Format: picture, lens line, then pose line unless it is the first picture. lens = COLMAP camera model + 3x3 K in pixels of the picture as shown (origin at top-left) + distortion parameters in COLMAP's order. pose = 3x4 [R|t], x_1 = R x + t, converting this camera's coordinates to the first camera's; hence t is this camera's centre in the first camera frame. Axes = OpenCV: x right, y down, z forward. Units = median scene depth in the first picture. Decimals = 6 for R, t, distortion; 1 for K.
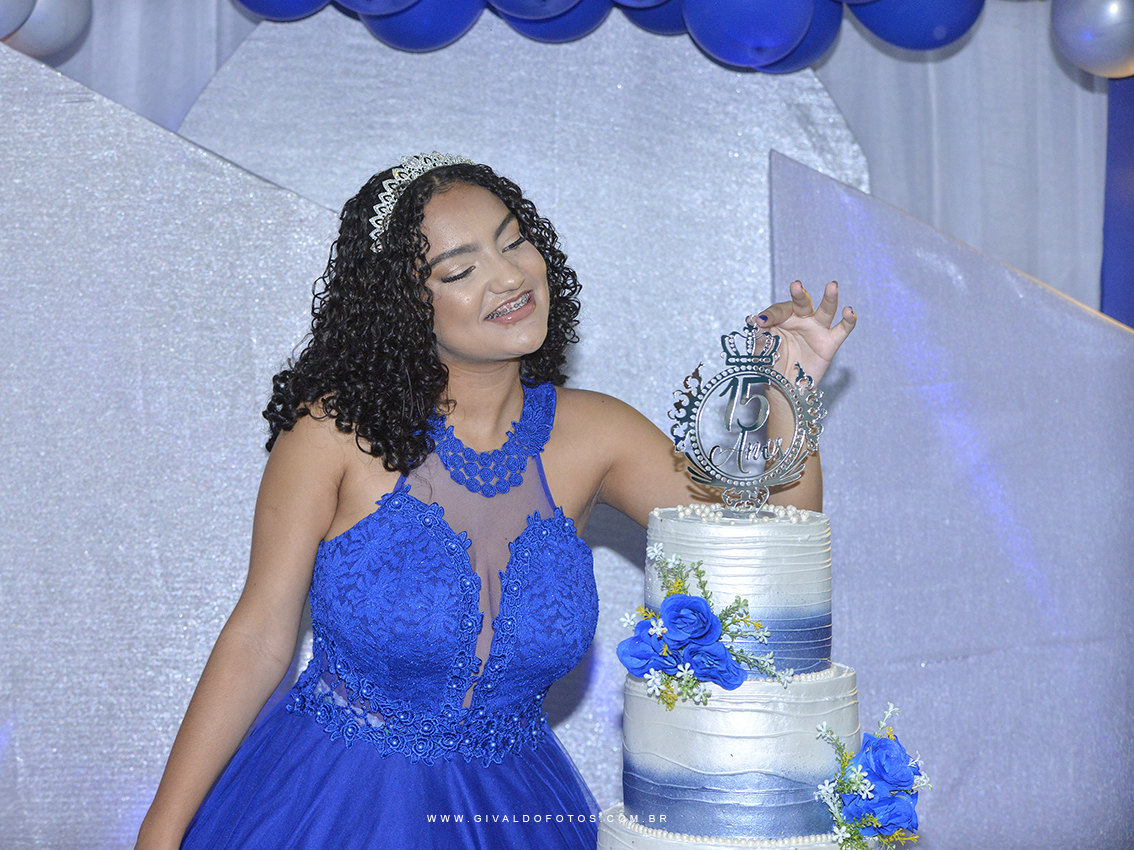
lens RADIAL K [[2700.4, 0, 568.5], [0, 2700.4, 425.0], [0, 0, 1]] dist [-0.258302, 0.000000]
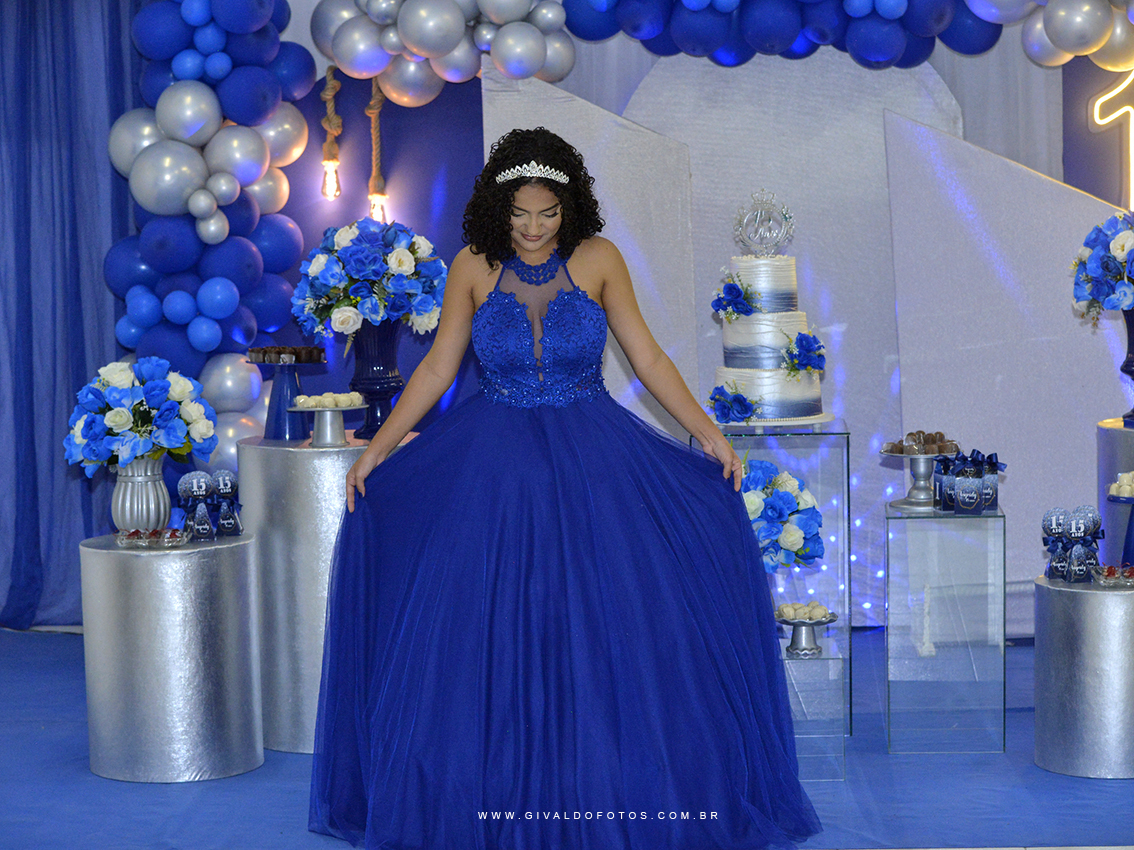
lens RADIAL K [[2700.4, 0, 569.2], [0, 2700.4, 429.8], [0, 0, 1]] dist [-0.258302, 0.000000]
pose [[0.957391, -0.009257, -0.288648, 0.689801], [0.022710, 0.998804, 0.043292, 0.088077], [0.287902, -0.048002, 0.956456, -1.772570]]
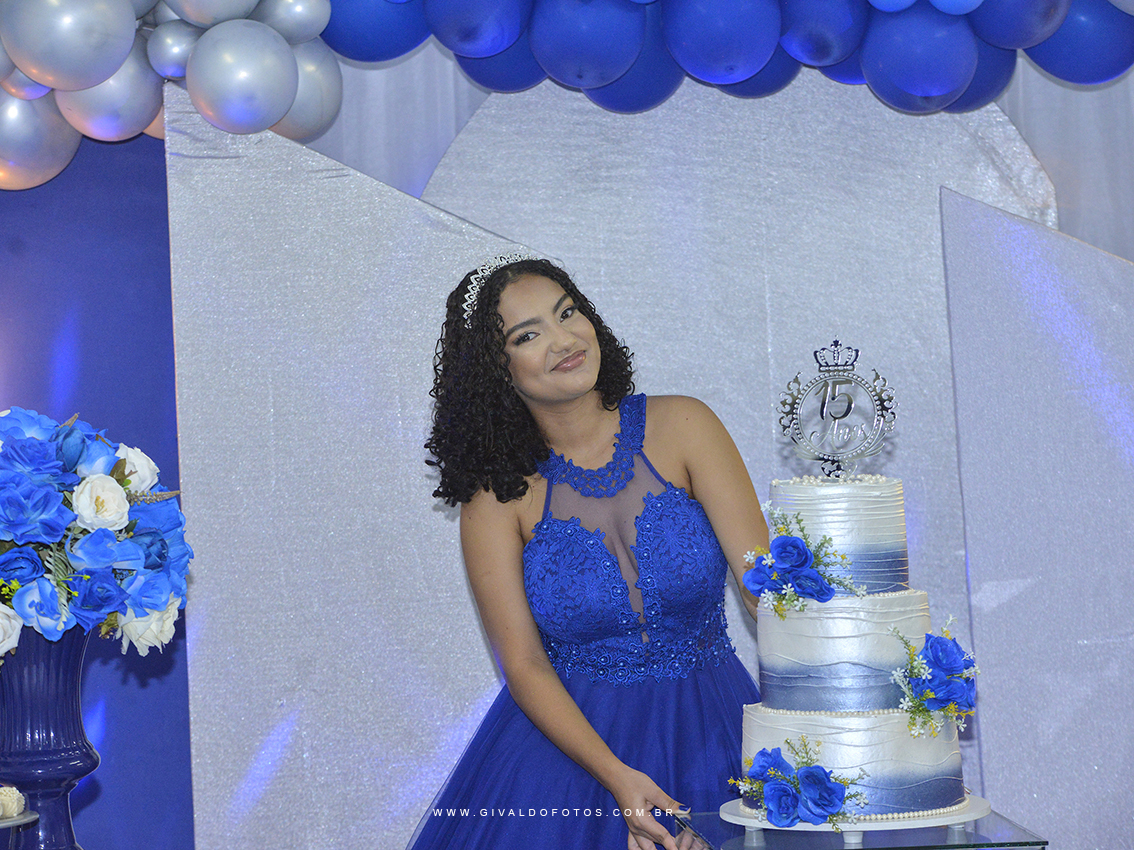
lens RADIAL K [[3753.0, 0, 564.8], [0, 3753.0, 421.7], [0, 0, 1]] dist [0.224657, 0.000000]
pose [[0.992418, -0.042841, -0.115198, 0.151554], [0.040474, 0.998920, -0.022811, 0.042079], [0.116051, 0.017976, 0.993081, -0.933418]]
